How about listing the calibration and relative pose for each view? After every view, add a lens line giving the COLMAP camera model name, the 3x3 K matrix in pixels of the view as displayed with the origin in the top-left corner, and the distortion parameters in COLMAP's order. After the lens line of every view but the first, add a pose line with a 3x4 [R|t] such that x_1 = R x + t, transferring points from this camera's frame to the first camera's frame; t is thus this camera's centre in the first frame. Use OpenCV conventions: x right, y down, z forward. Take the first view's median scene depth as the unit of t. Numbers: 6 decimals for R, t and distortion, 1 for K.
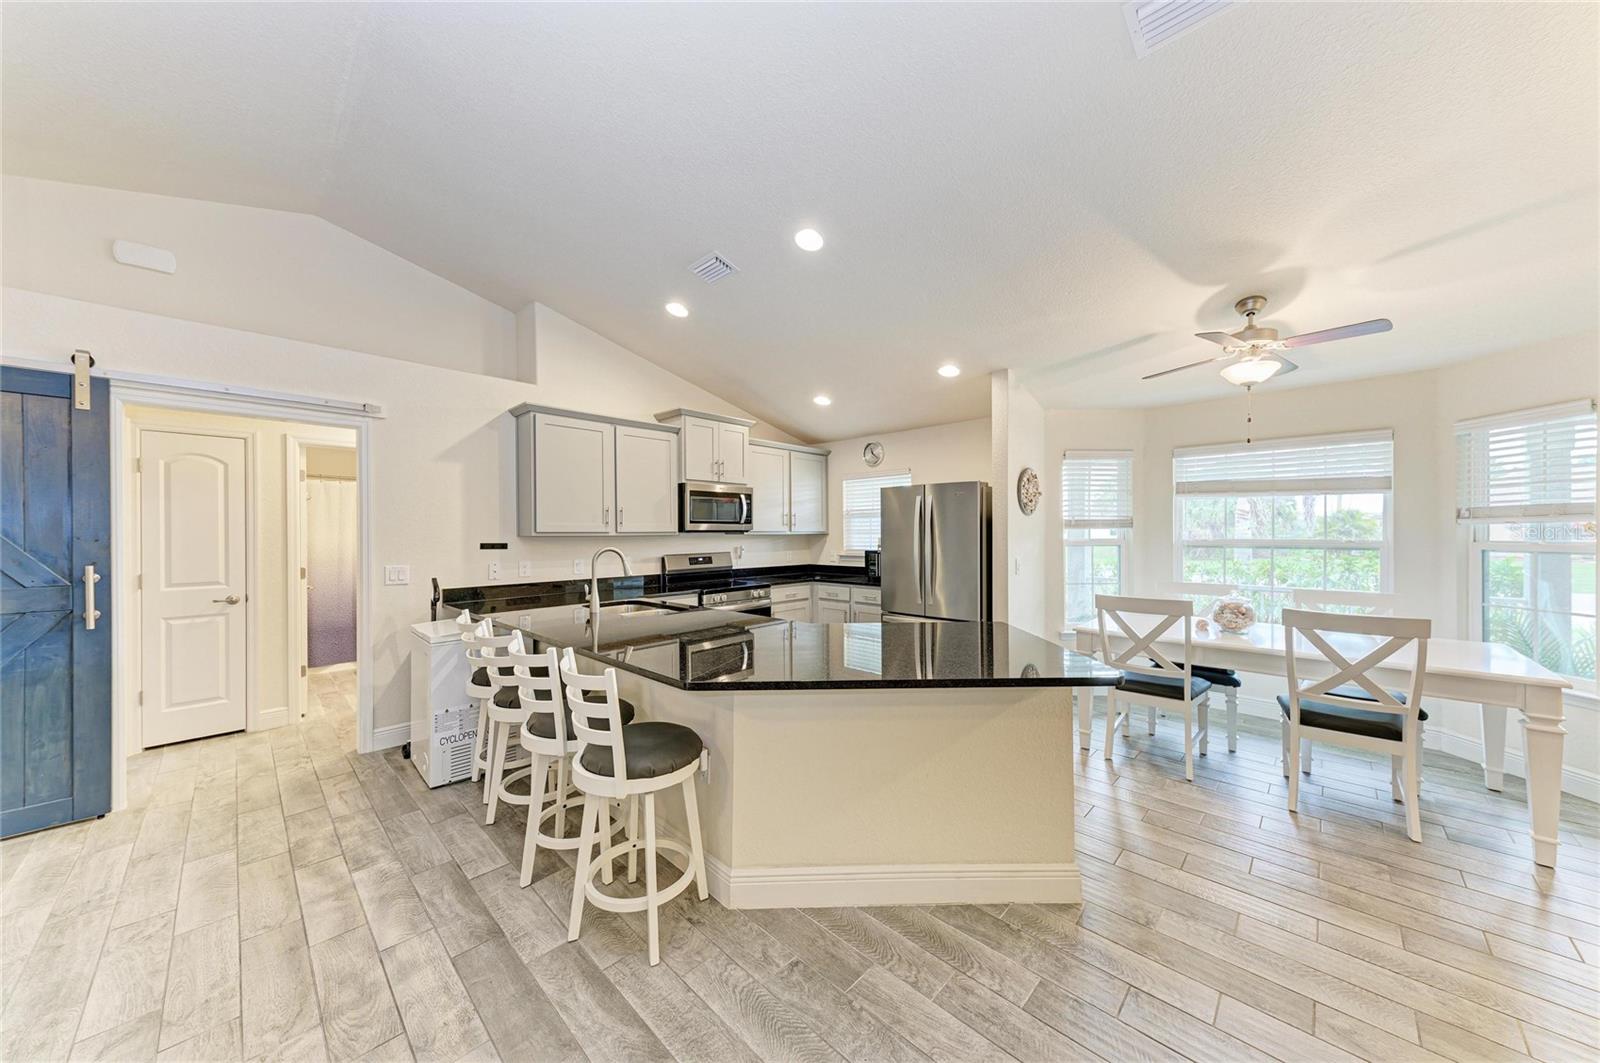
lens RADIAL K [[538.9, 0, 801.8], [0, 538.9, 533.9], [0, 0, 1]] dist [0.016394, -0.002917]
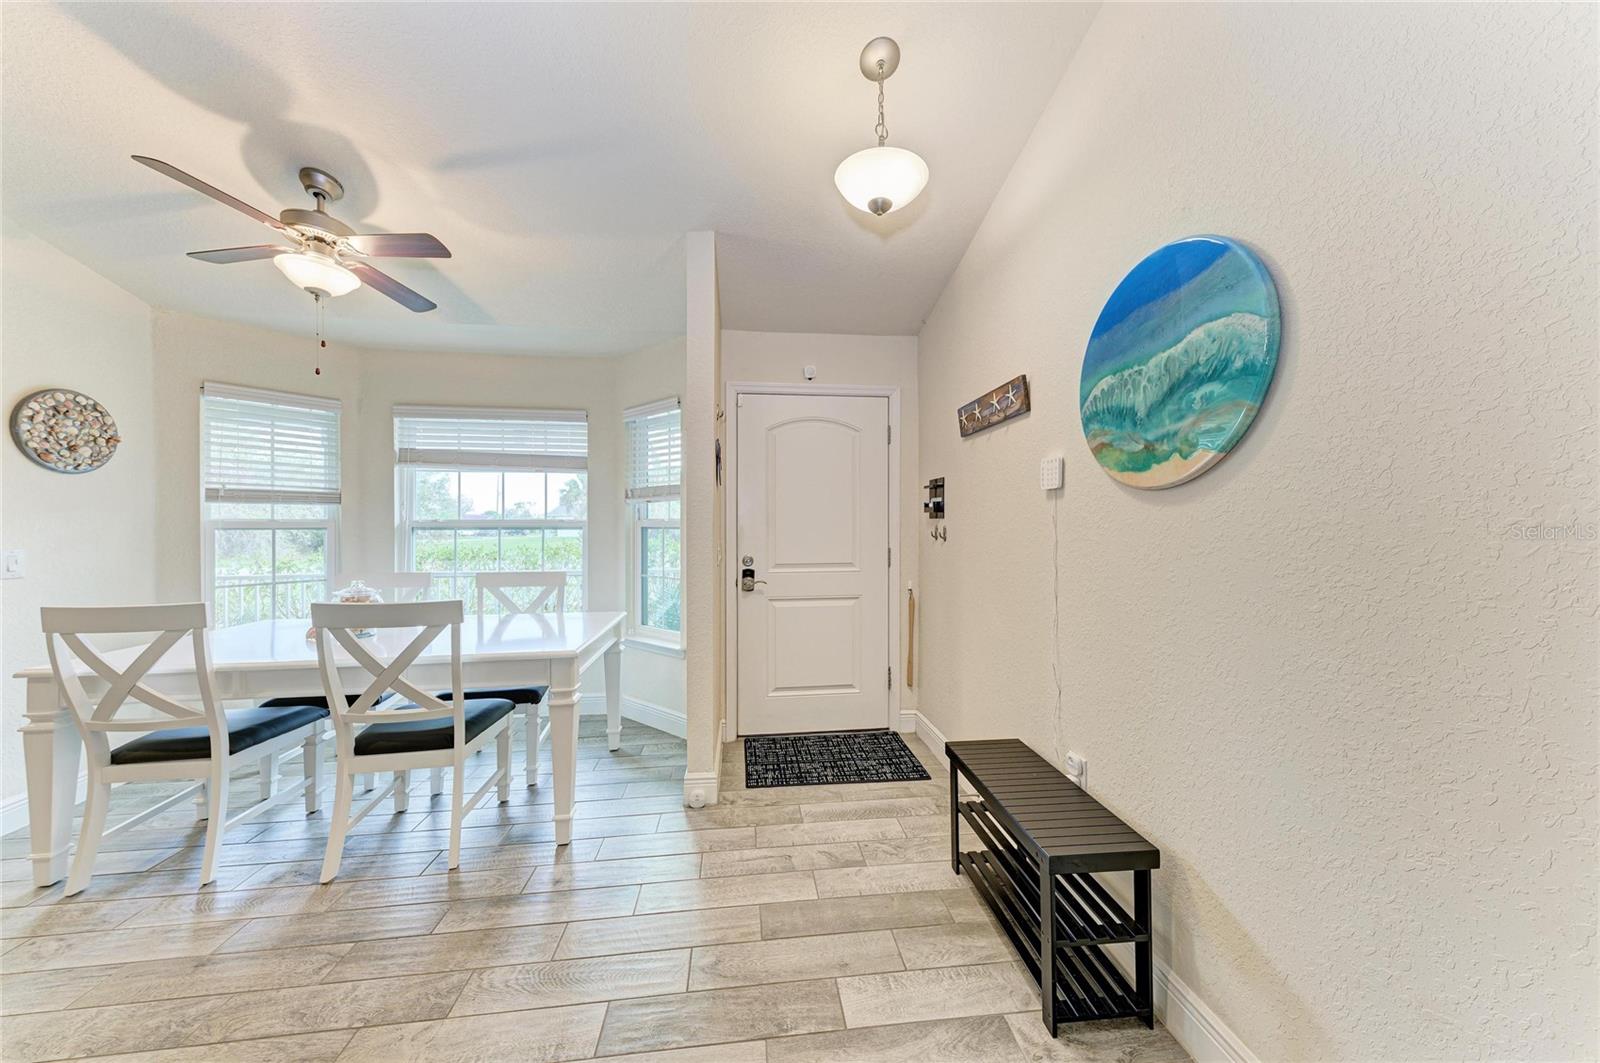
lens RADIAL K [[538.9, 0, 803.0], [0, 538.9, 527.5], [0, 0, 1]] dist [0.016394, -0.002917]
pose [[0.633699, -0.000289, 0.773580, 0.547250], [0.002600, 0.999995, -0.001757, 0.030649], [-0.773575, 0.003124, 0.633696, 0.043400]]
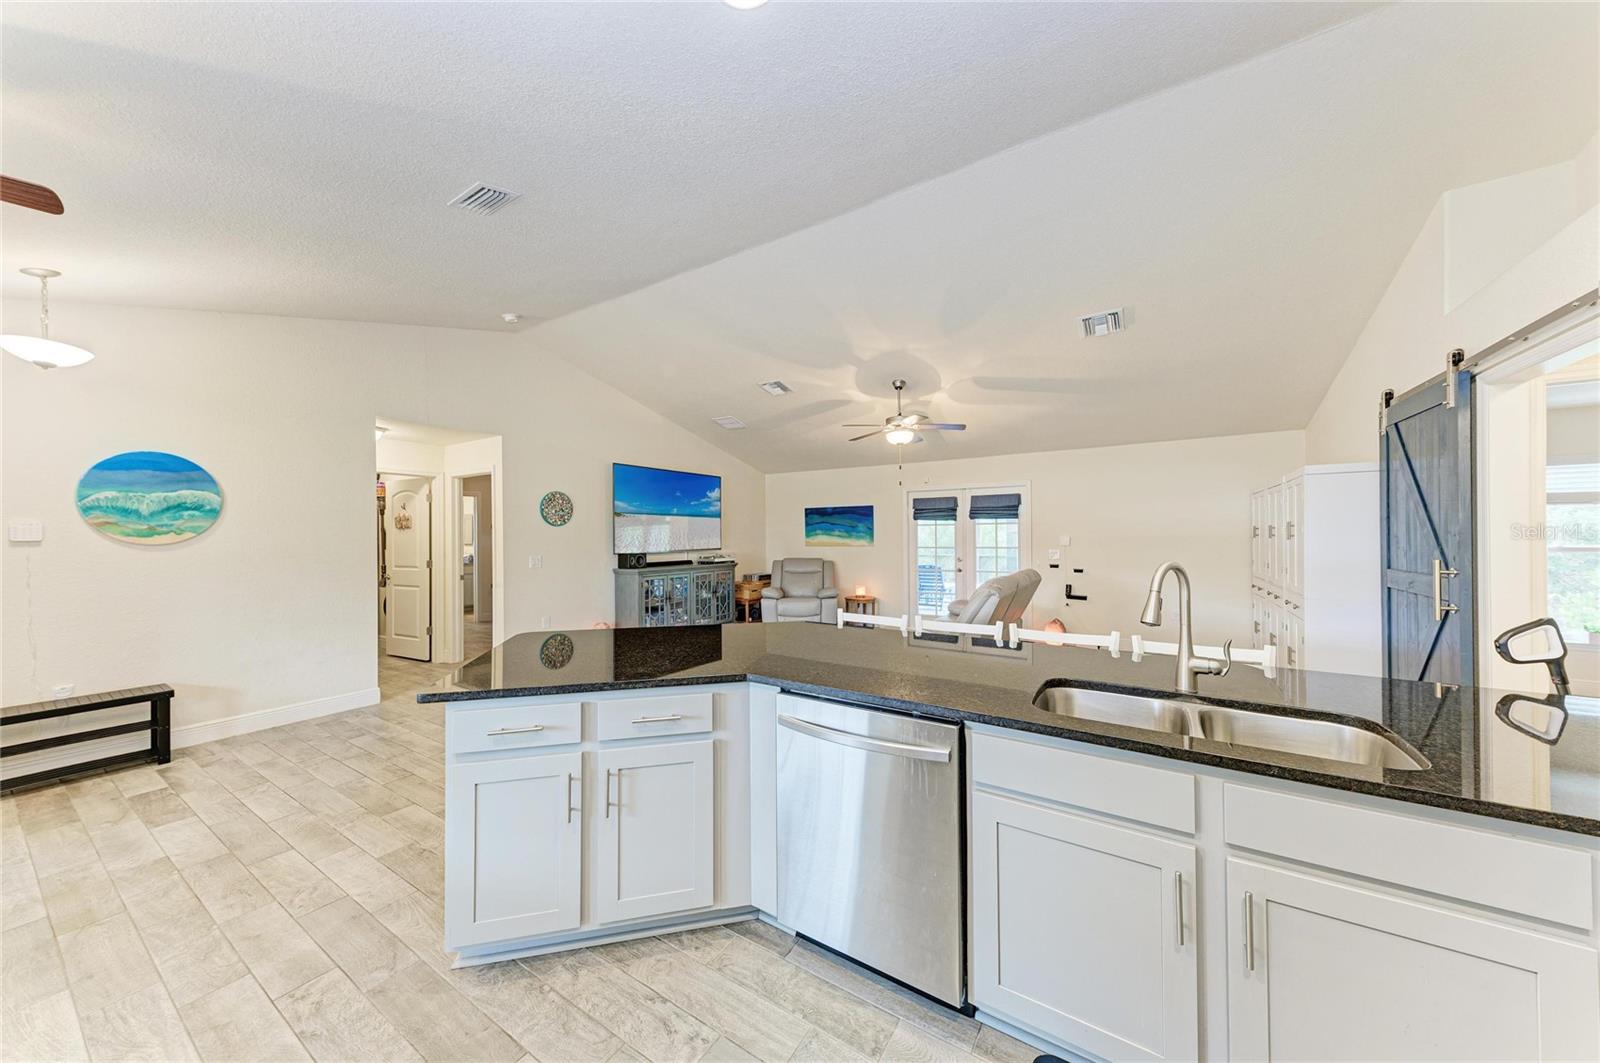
lens RADIAL K [[538.9, 0, 804.0], [0, 538.9, 530.7], [0, 0, 1]] dist [0.016394, -0.002917]
pose [[-0.979268, 0.010665, -0.202288, 0.063452], [0.011892, 0.999918, -0.004850, -0.003752], [0.202220, -0.007155, -0.979314, 1.289117]]
